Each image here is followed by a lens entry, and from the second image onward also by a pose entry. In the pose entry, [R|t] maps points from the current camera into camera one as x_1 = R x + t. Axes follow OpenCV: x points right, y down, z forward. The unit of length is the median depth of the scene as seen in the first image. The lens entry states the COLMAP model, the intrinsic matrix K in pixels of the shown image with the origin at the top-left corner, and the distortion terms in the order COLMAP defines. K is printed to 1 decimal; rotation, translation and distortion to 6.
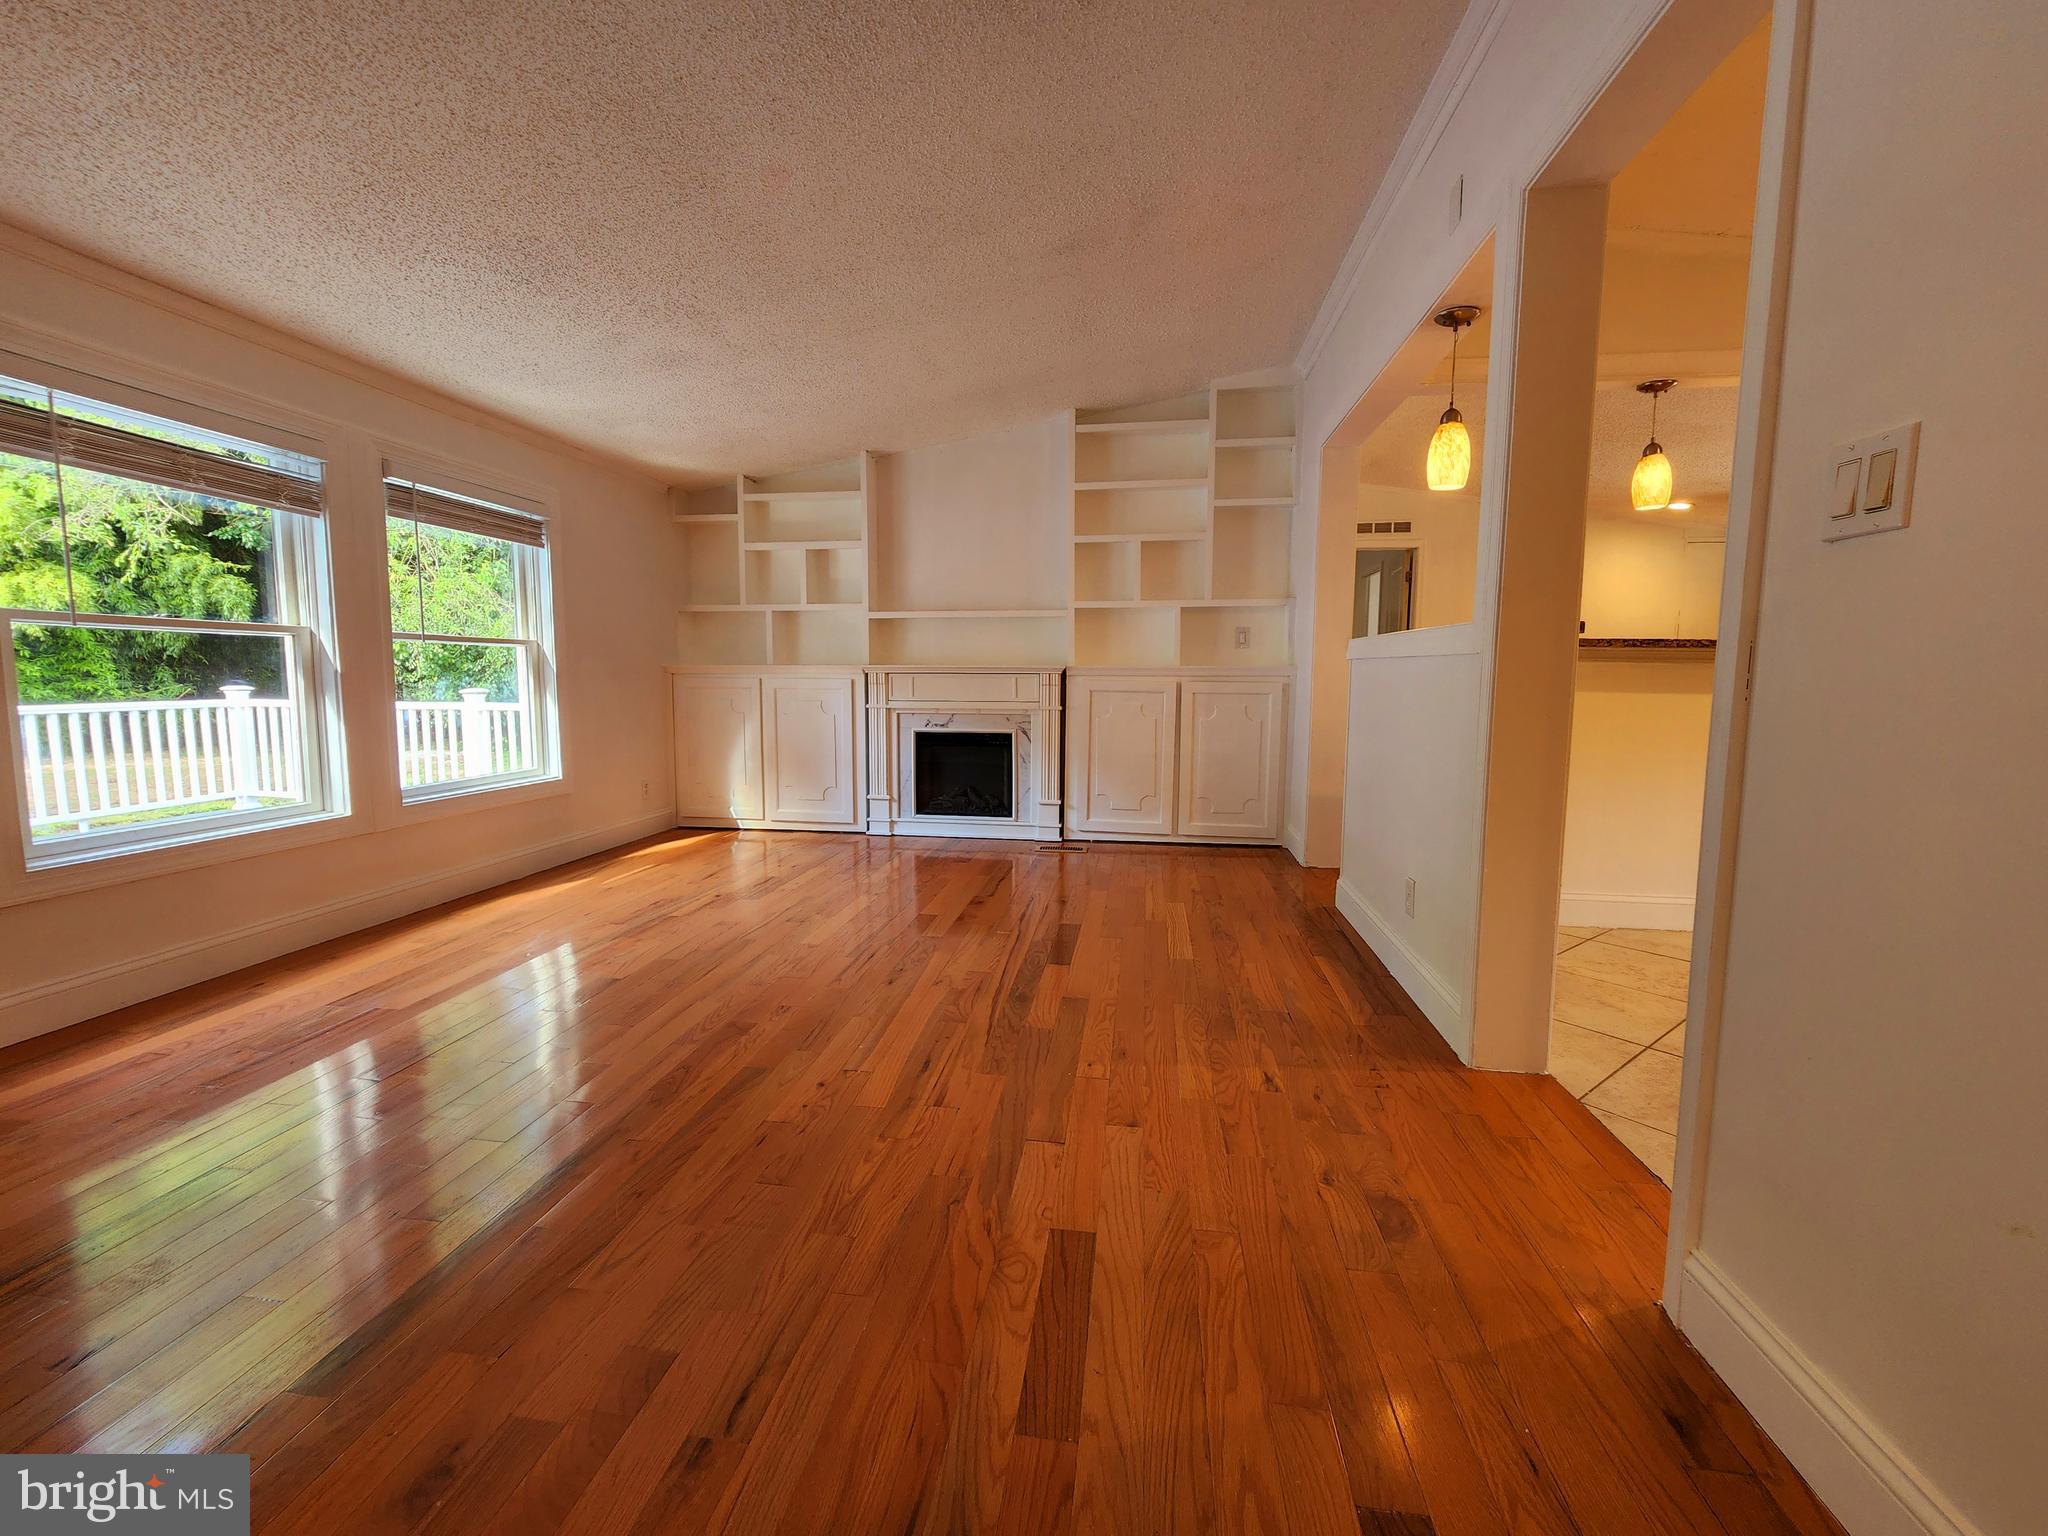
lens RADIAL K [[855.5, 0, 1018.7], [0, 855.5, 756.1], [0, 0, 1]] dist [-0.000675, -0.000102]
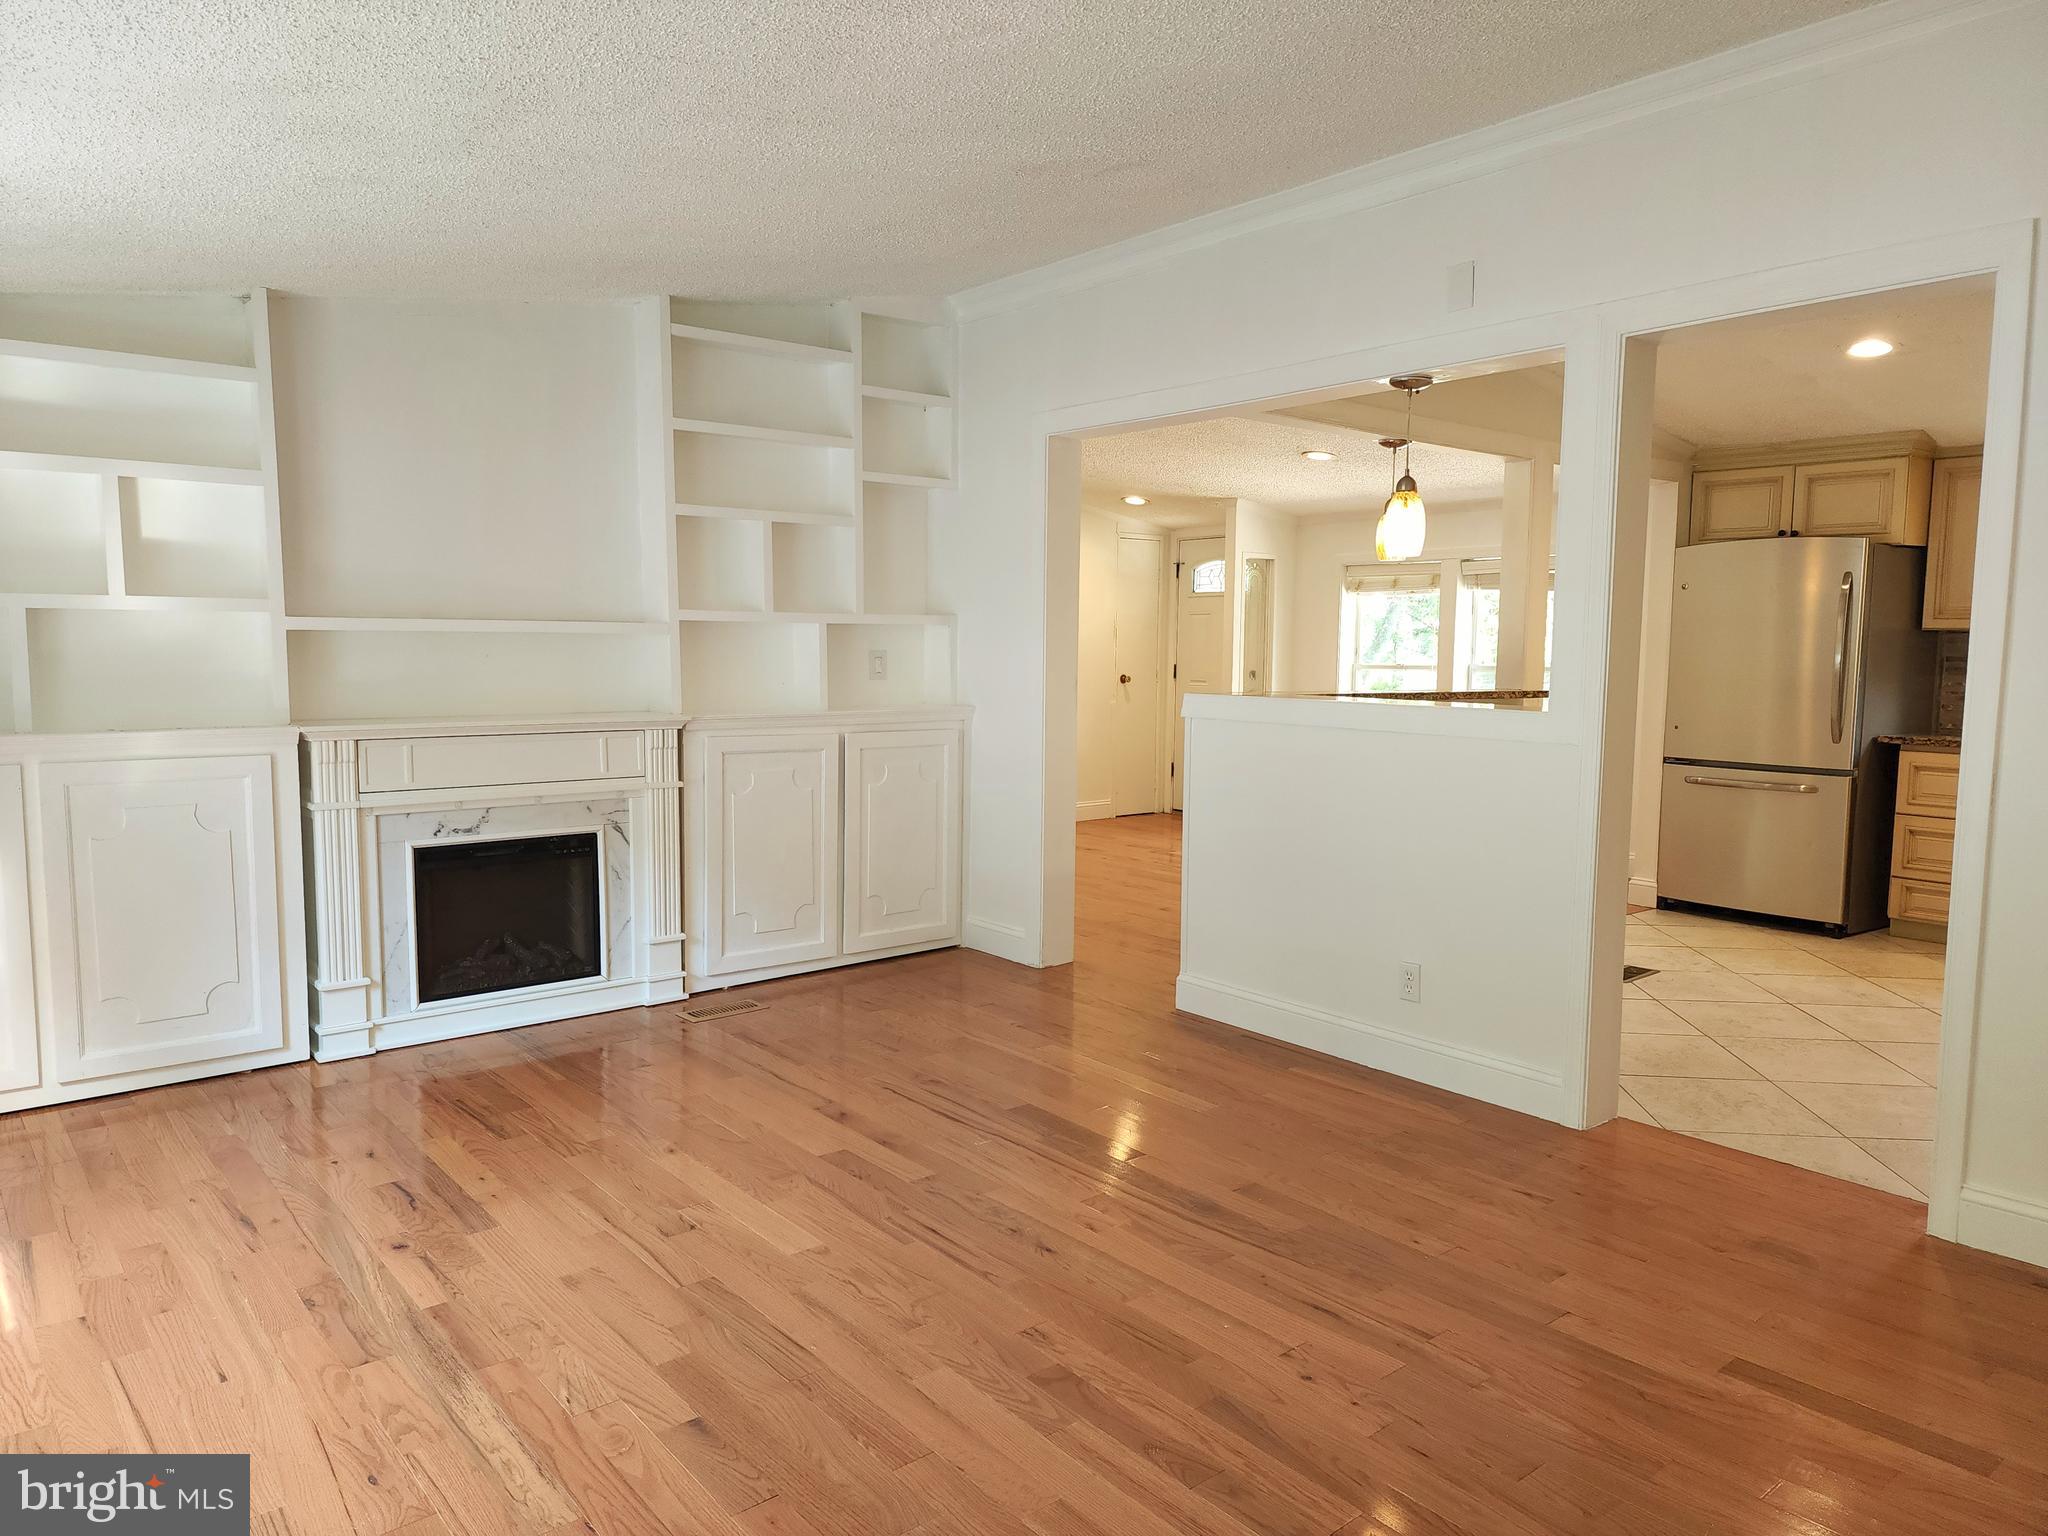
lens RADIAL K [[1366.5, 0, 1026.8], [0, 1366.5, 775.5], [0, 0, 1]] dist [0.081944, -0.082512]
pose [[0.660985, -0.072158, 0.746922, -0.516282], [0.066305, 0.997089, 0.037649, -0.081689], [-0.747464, 0.024639, 0.663845, 0.154250]]
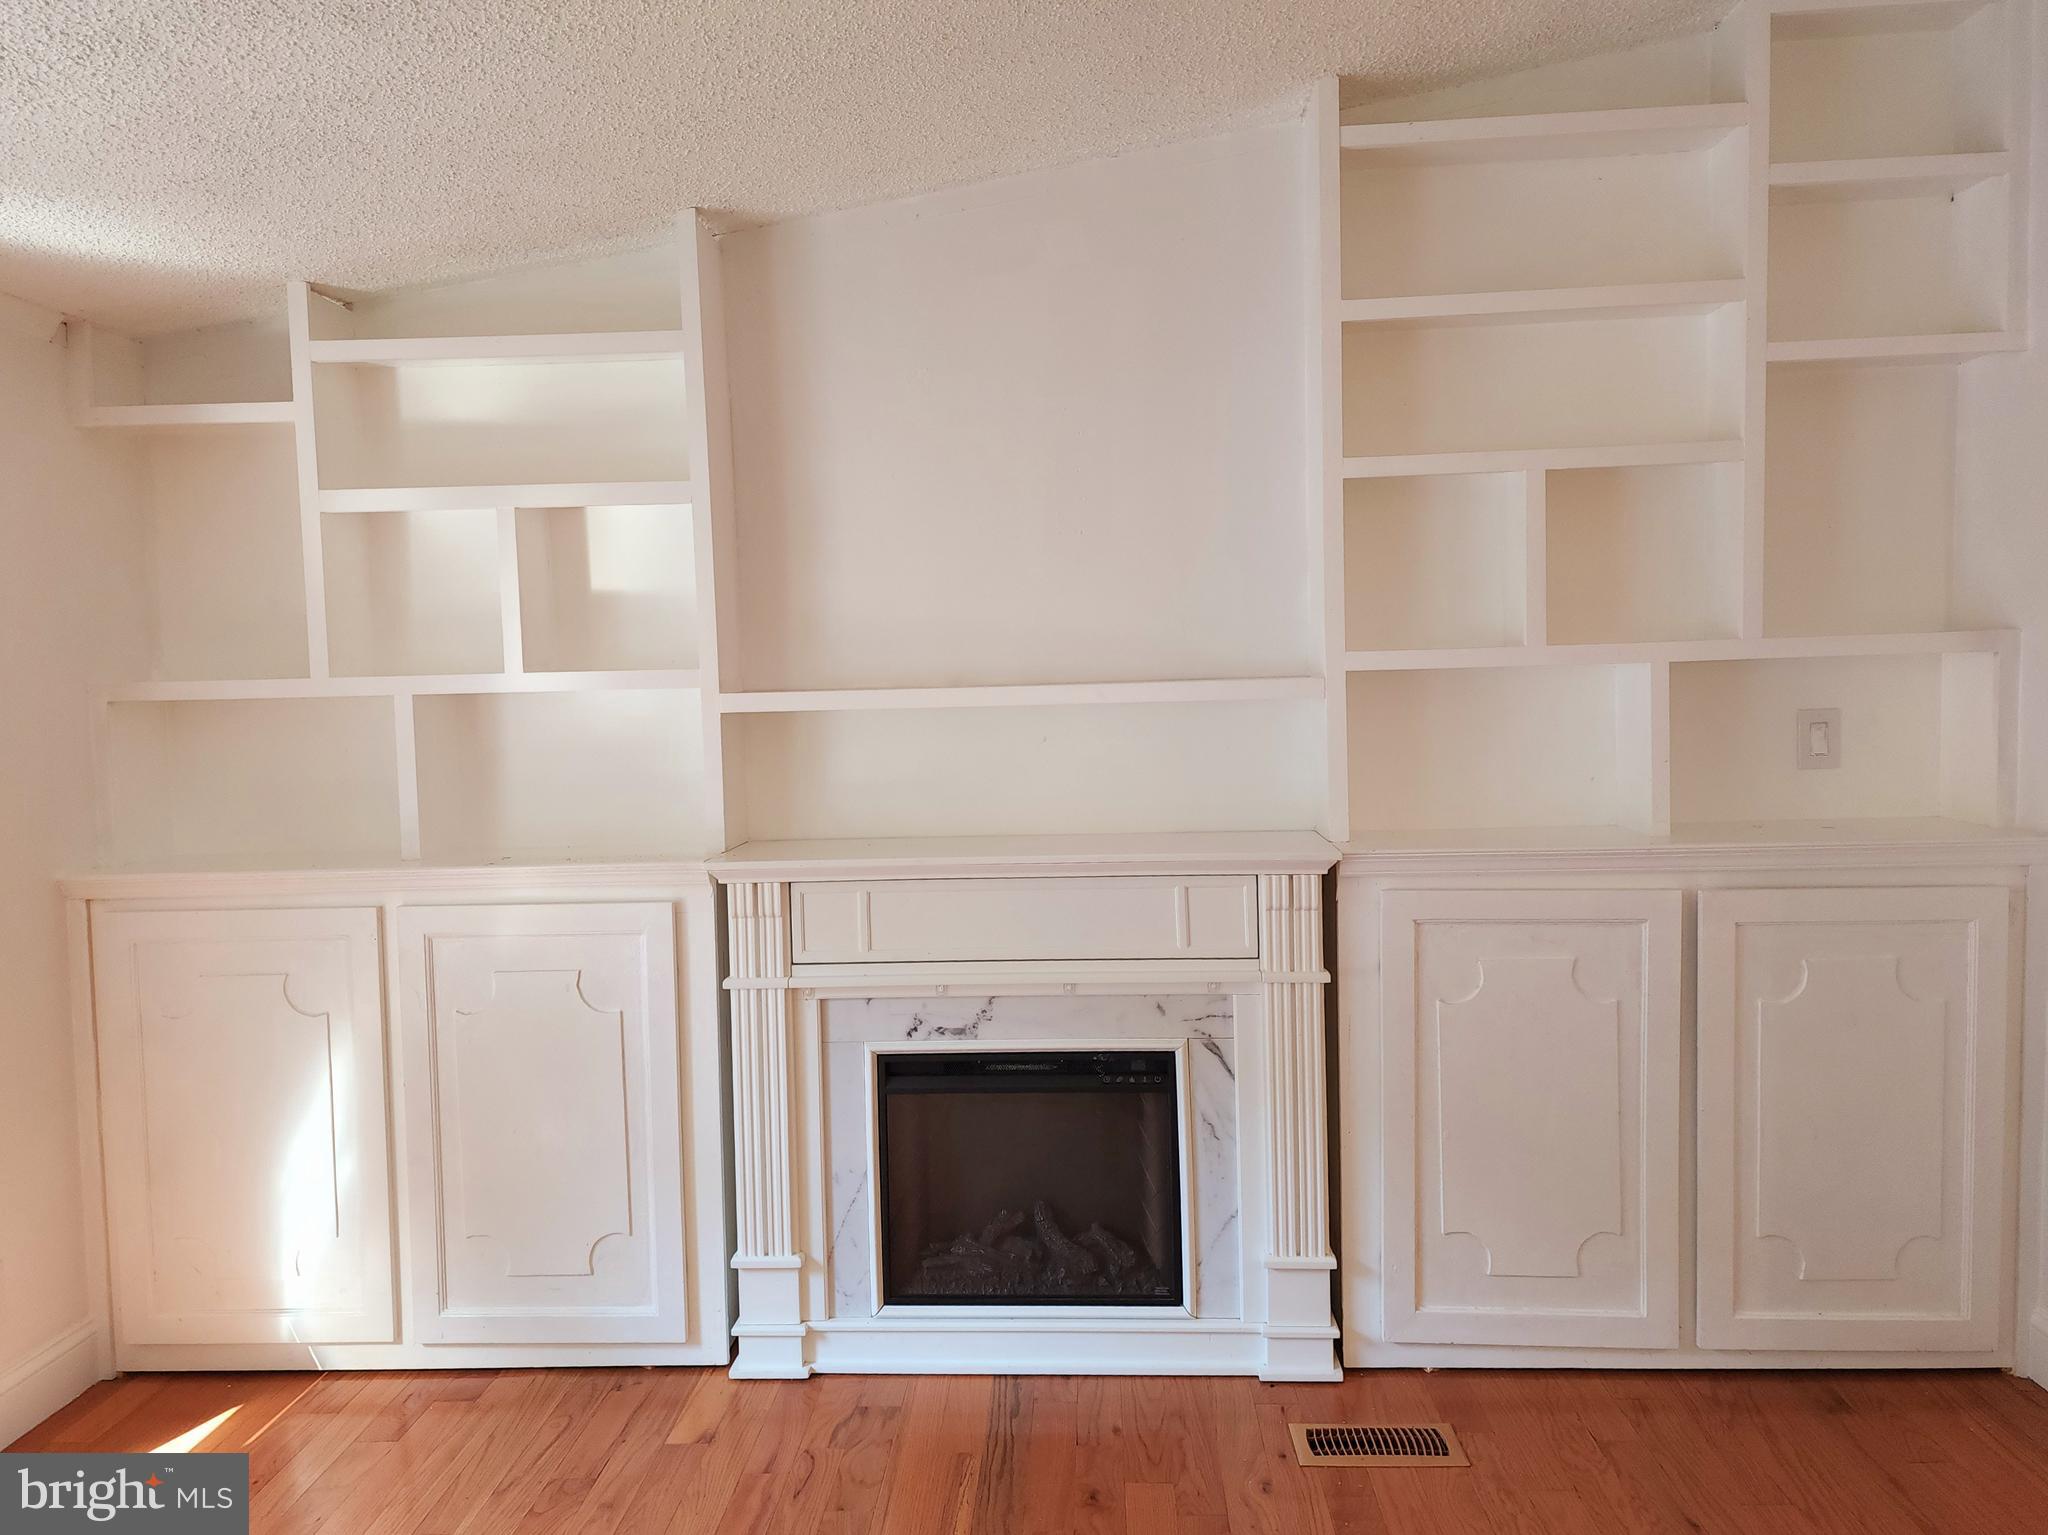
lens RADIAL K [[1366.5, 0, 1026.8], [0, 1366.5, 775.0], [0, 0, 1]] dist [0.081944, -0.082512]
pose [[0.993777, -0.035212, 0.105675, -0.117790], [0.039412, 0.998503, -0.037927, -0.116110], [-0.104181, 0.041856, 0.993677, 0.474292]]
